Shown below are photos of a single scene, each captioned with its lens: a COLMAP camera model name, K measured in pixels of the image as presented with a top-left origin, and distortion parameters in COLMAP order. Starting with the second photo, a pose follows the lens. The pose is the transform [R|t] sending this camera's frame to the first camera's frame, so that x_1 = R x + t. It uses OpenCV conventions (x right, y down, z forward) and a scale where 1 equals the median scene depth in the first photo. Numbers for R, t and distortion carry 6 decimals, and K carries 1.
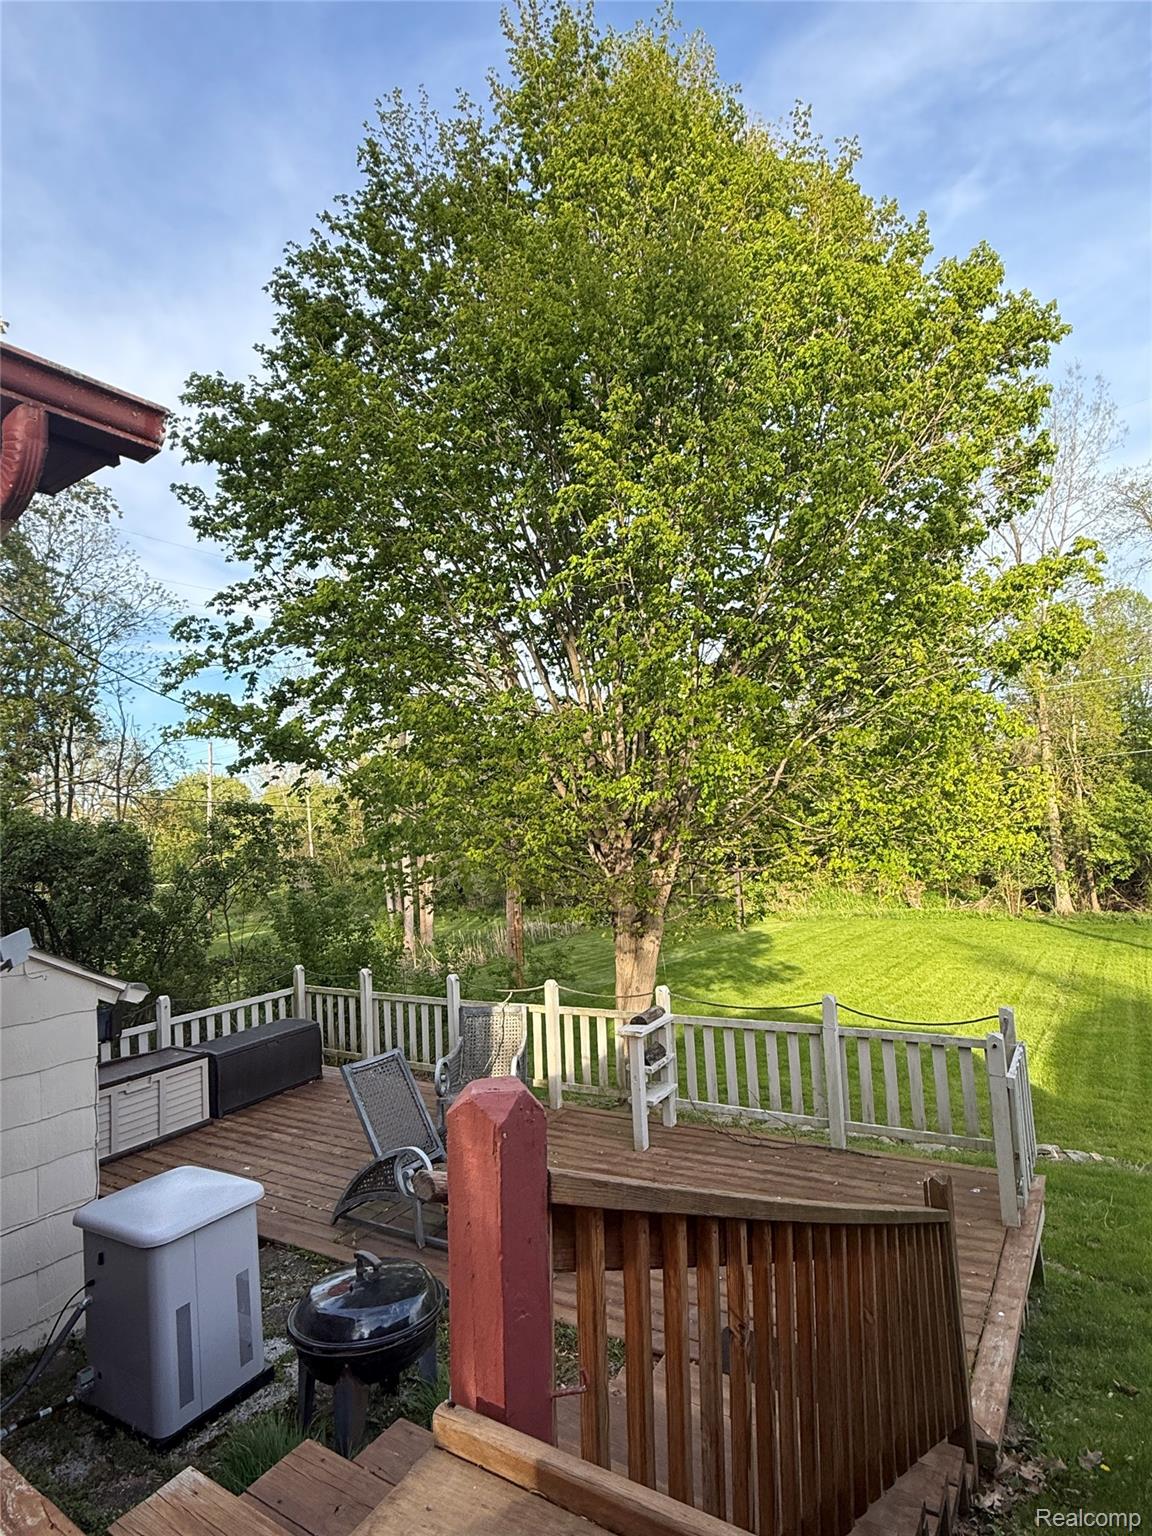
lens RADIAL K [[819.5, 0, 576.0], [0, 819.5, 768.0], [0, 0, 1]] dist [0.002351, -0.000891]
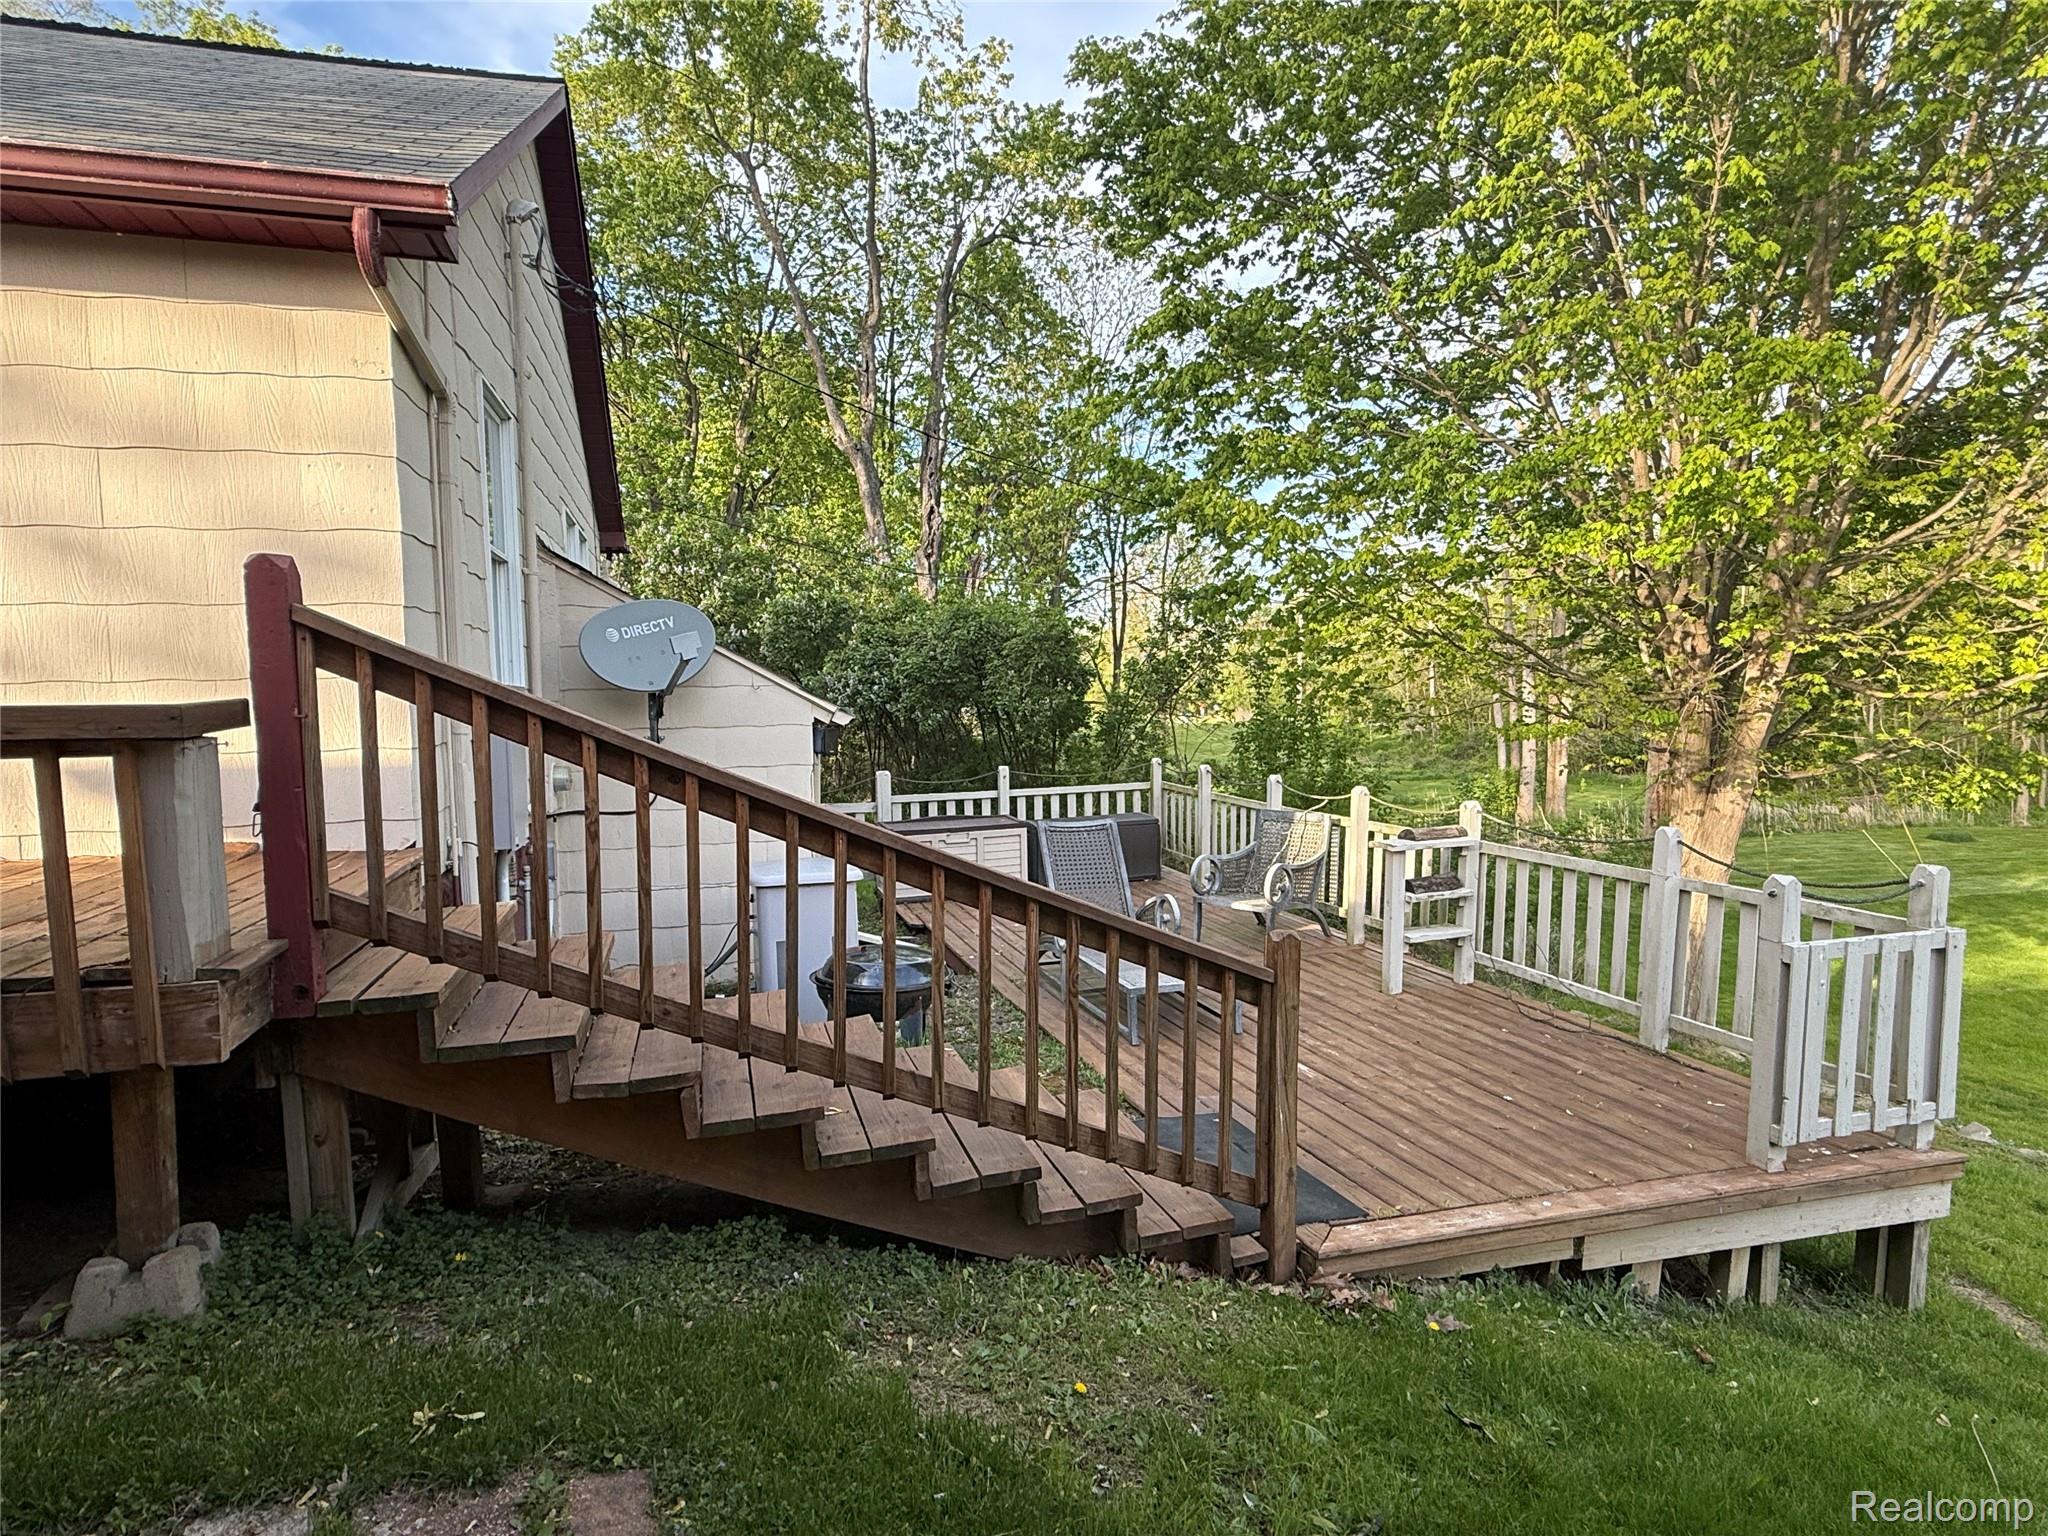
lens RADIAL K [[1092.7, 0, 1024.0], [0, 1092.7, 768.0], [0, 0, 1]] dist [0.002351, -0.000891]
pose [[0.762563, 0.094241, -0.640012, 0.320790], [0.017948, 0.985869, 0.166552, 0.053337], [0.646665, -0.138493, 0.750096, 0.018911]]
